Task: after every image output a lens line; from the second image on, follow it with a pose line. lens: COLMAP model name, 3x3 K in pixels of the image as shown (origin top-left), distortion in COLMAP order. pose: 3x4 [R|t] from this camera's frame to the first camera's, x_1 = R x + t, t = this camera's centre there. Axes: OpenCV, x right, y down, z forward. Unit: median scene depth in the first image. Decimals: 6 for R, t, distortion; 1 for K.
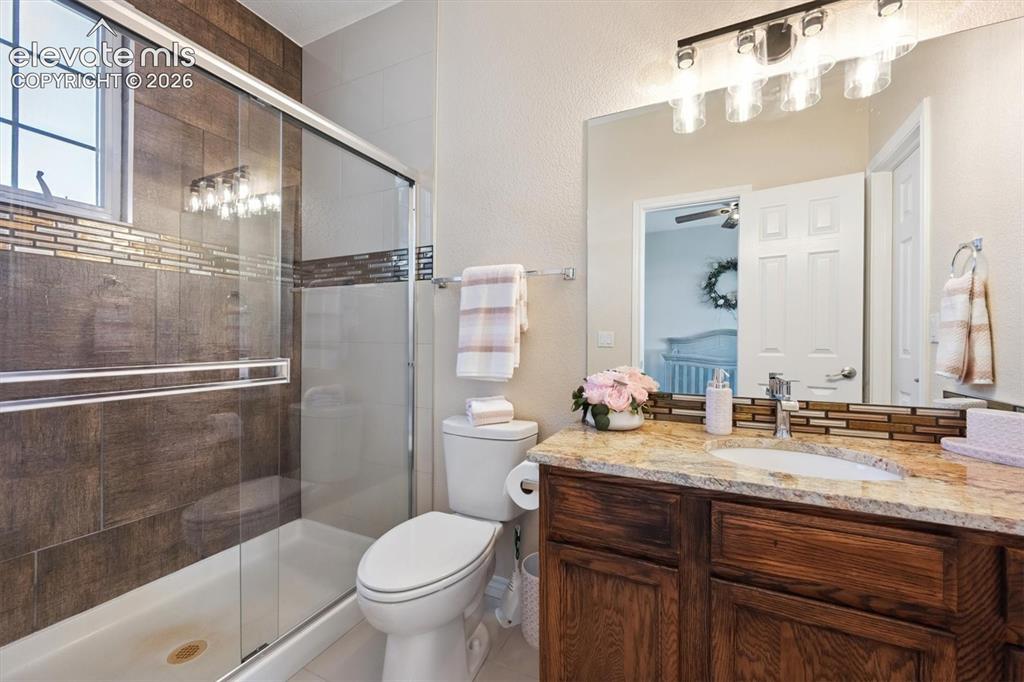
lens RADIAL K [[403.2, 0, 511.9], [0, 403.2, 341.6], [0, 0, 1]] dist [-0.000606, 0.000019]
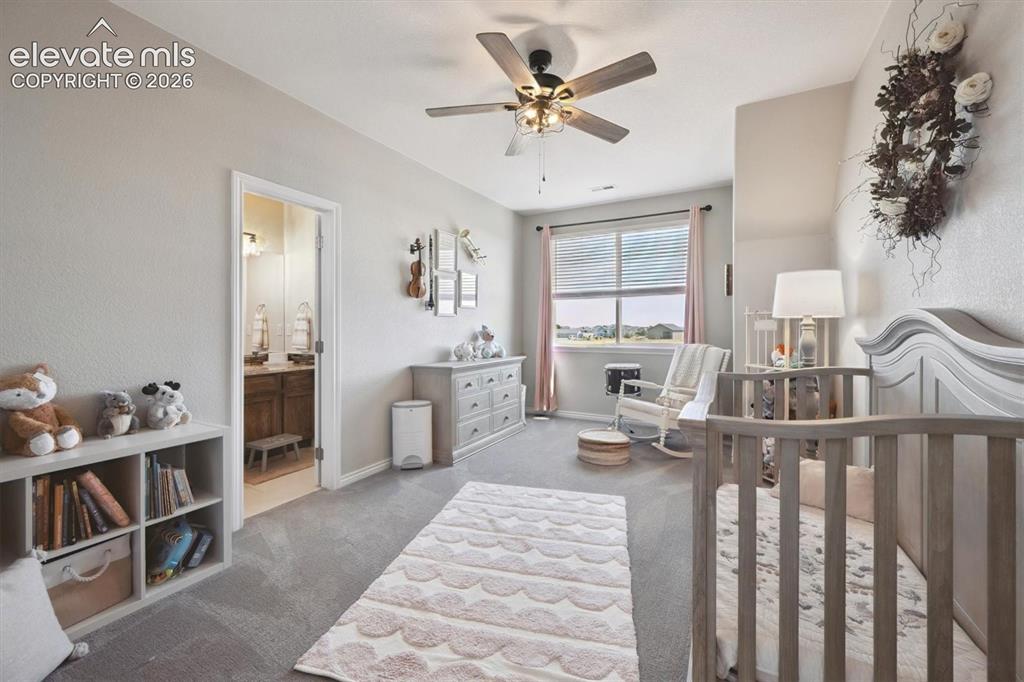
lens RADIAL K [[403.2, 0, 512.6], [0, 403.2, 337.3], [0, 0, 1]] dist [-0.000606, 0.000019]
pose [[0.026384, -0.001851, 0.999650, -2.124699], [-0.008133, 0.999965, 0.002066, -0.006585], [-0.999619, -0.008185, 0.026368, -1.139667]]
